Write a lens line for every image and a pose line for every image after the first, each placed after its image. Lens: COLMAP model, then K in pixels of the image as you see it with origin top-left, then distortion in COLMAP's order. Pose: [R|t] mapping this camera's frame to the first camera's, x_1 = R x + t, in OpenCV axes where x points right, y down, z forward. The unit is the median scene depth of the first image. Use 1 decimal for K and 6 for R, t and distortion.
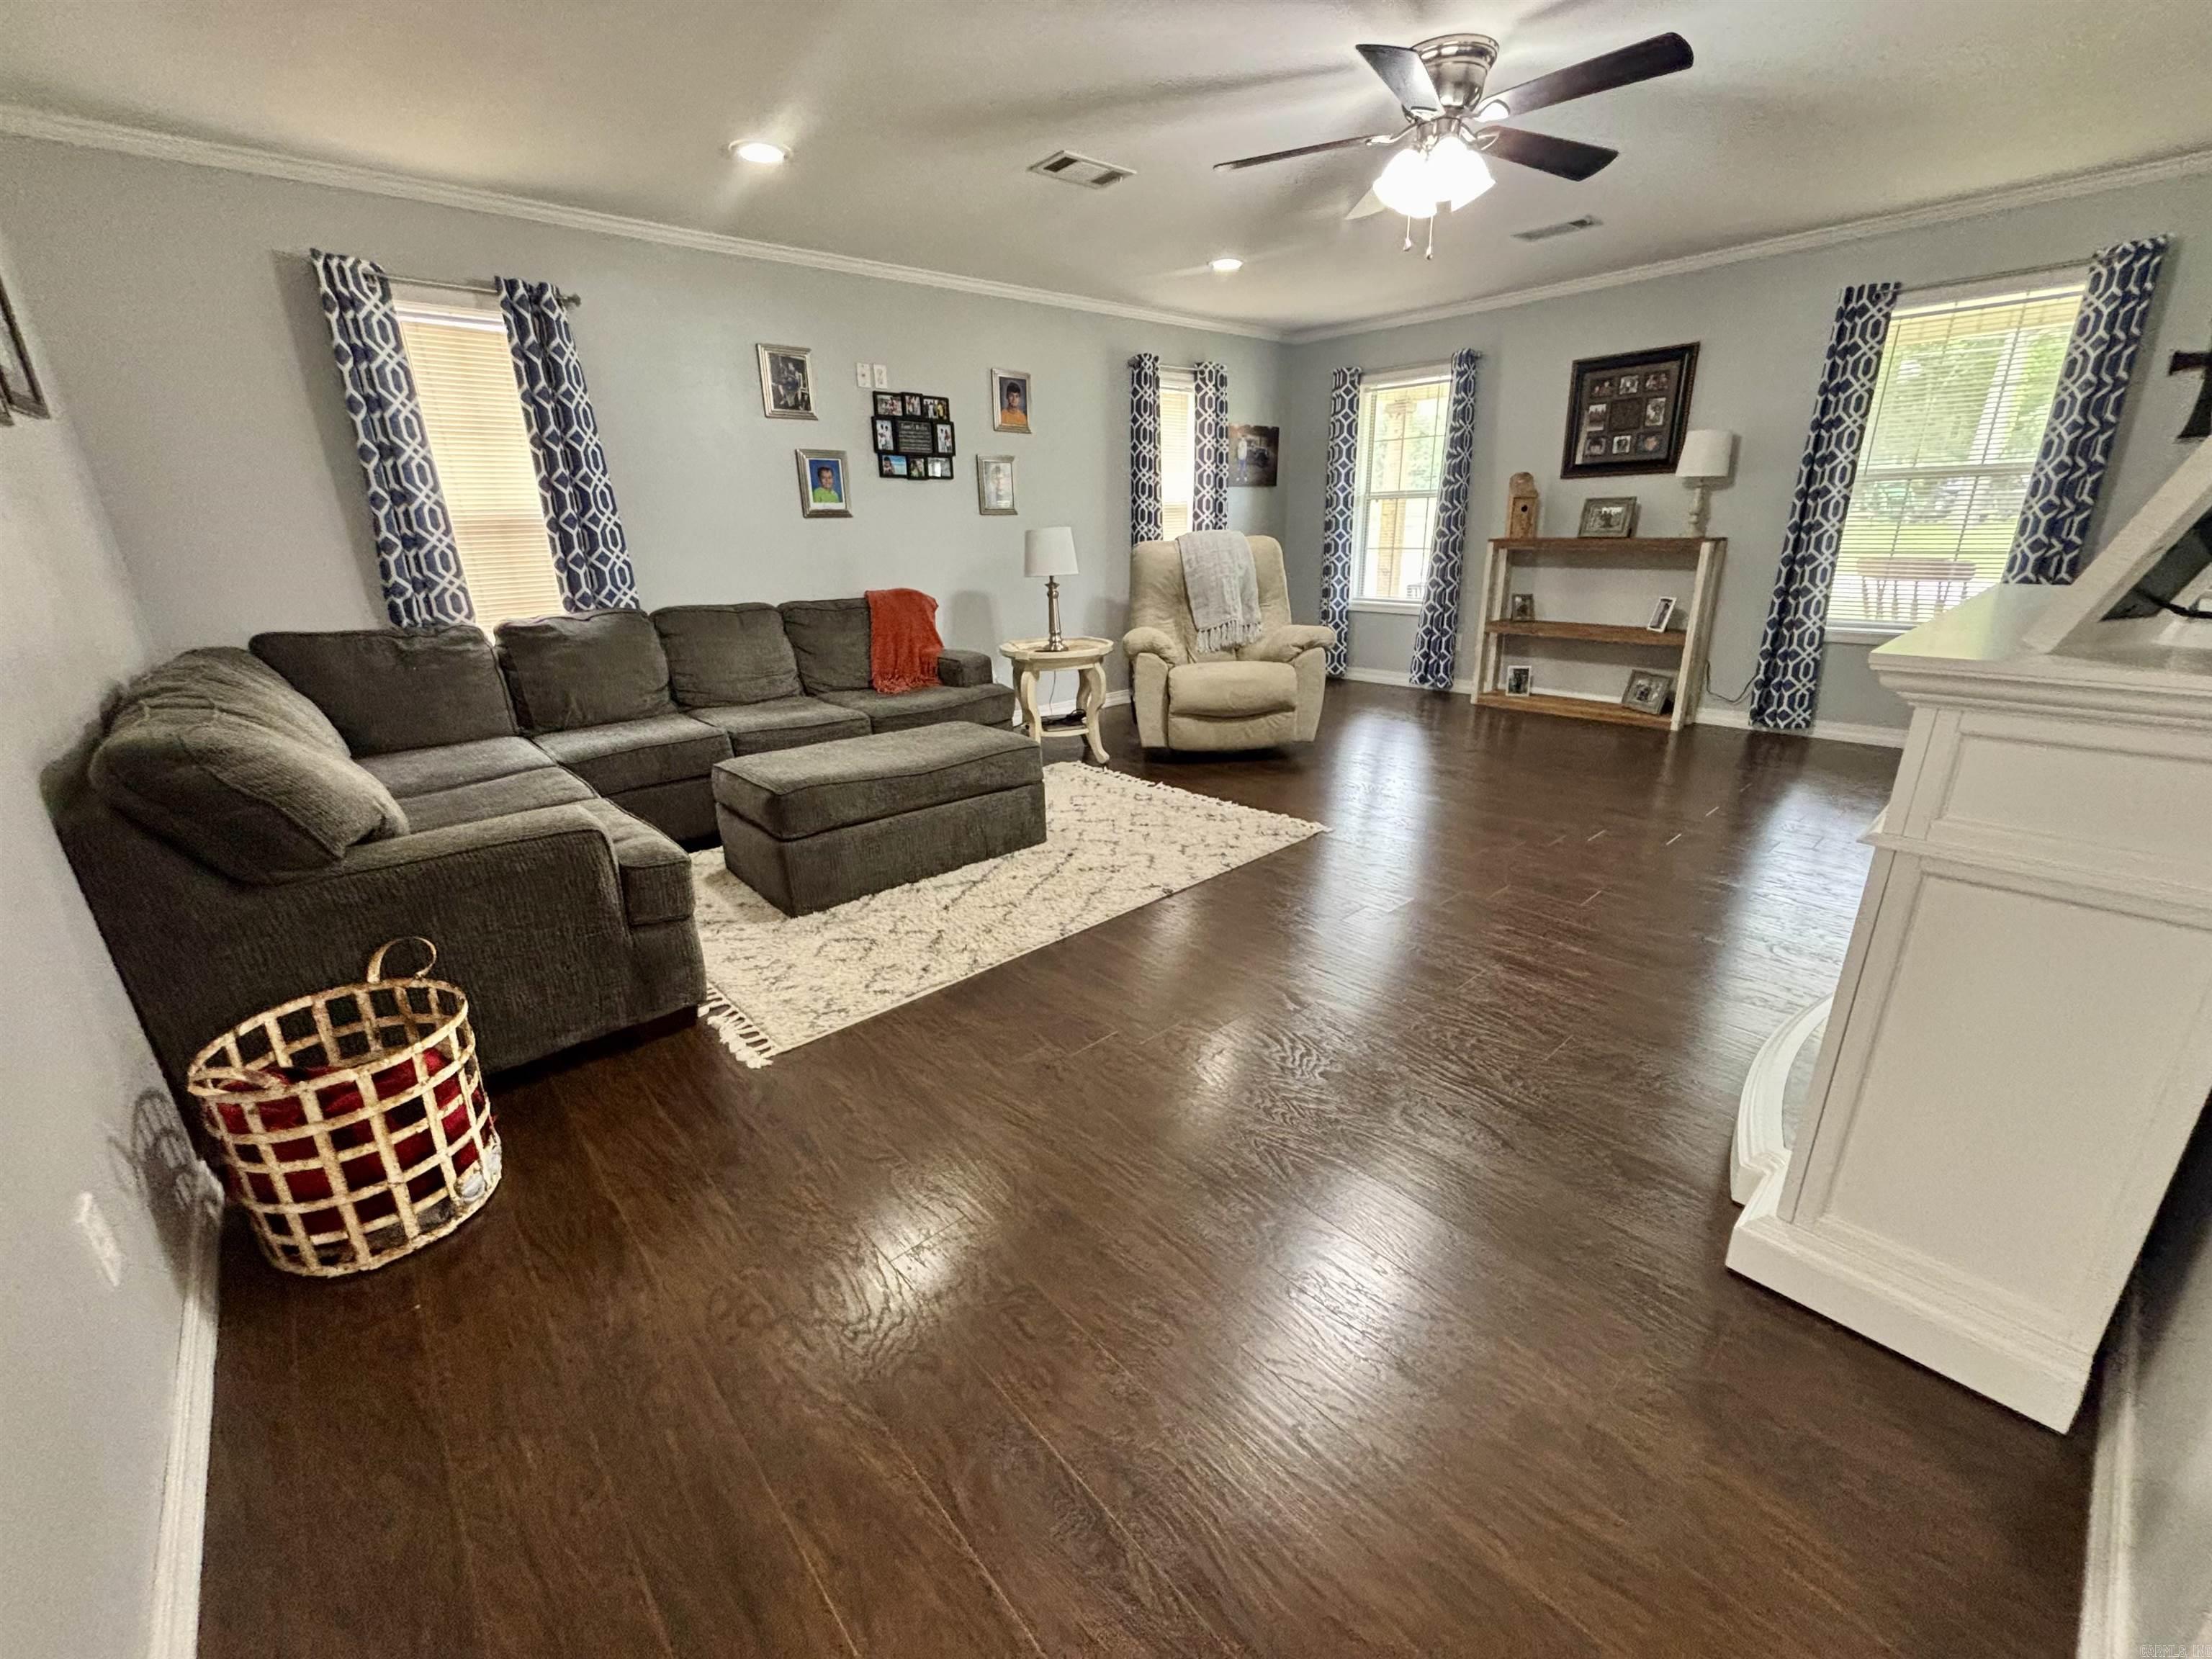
lens RADIAL K [[892.3, 0, 1093.2], [0, 892.3, 824.1], [0, 0, 1]] dist [-0.000737, 0.000248]
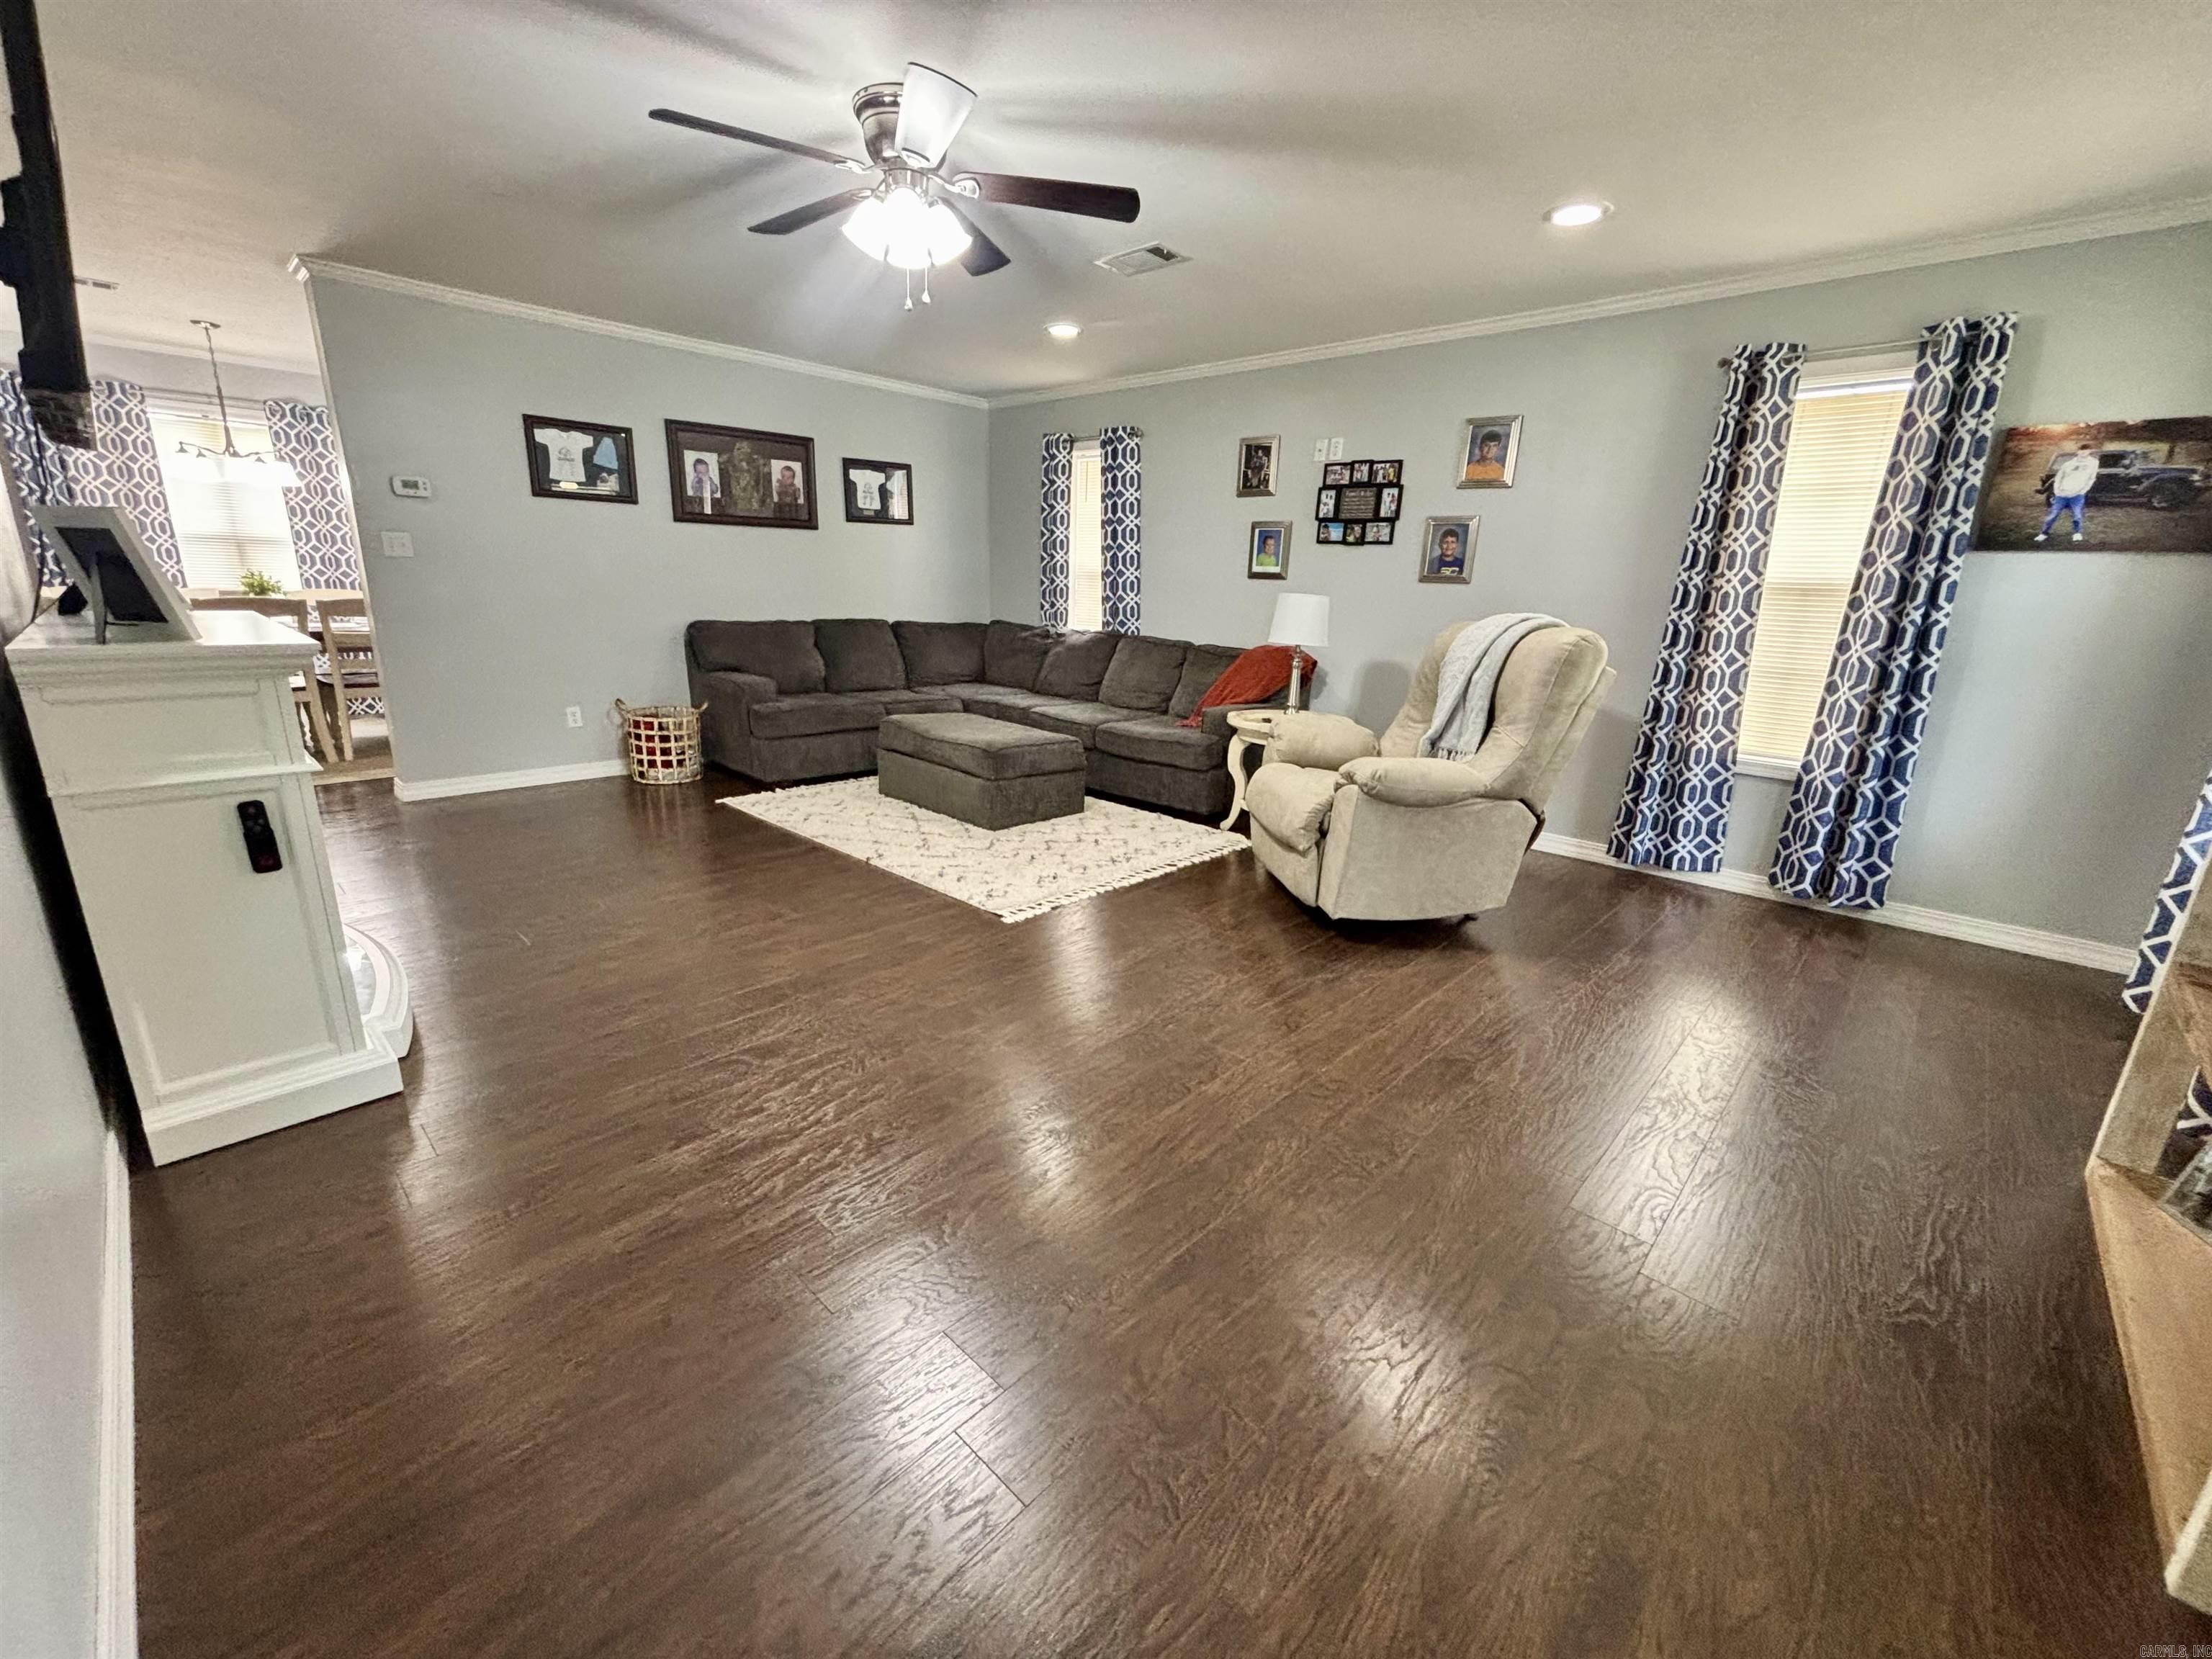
lens RADIAL K [[892.3, 0, 1093.2], [0, 892.3, 824.1], [0, 0, 1]] dist [-0.000737, 0.000248]
pose [[0.073527, 0.288312, -0.954709, 0.849123], [-0.358208, 0.901053, 0.244521, -0.255894], [0.930742, 0.324006, 0.169527, 0.690418]]
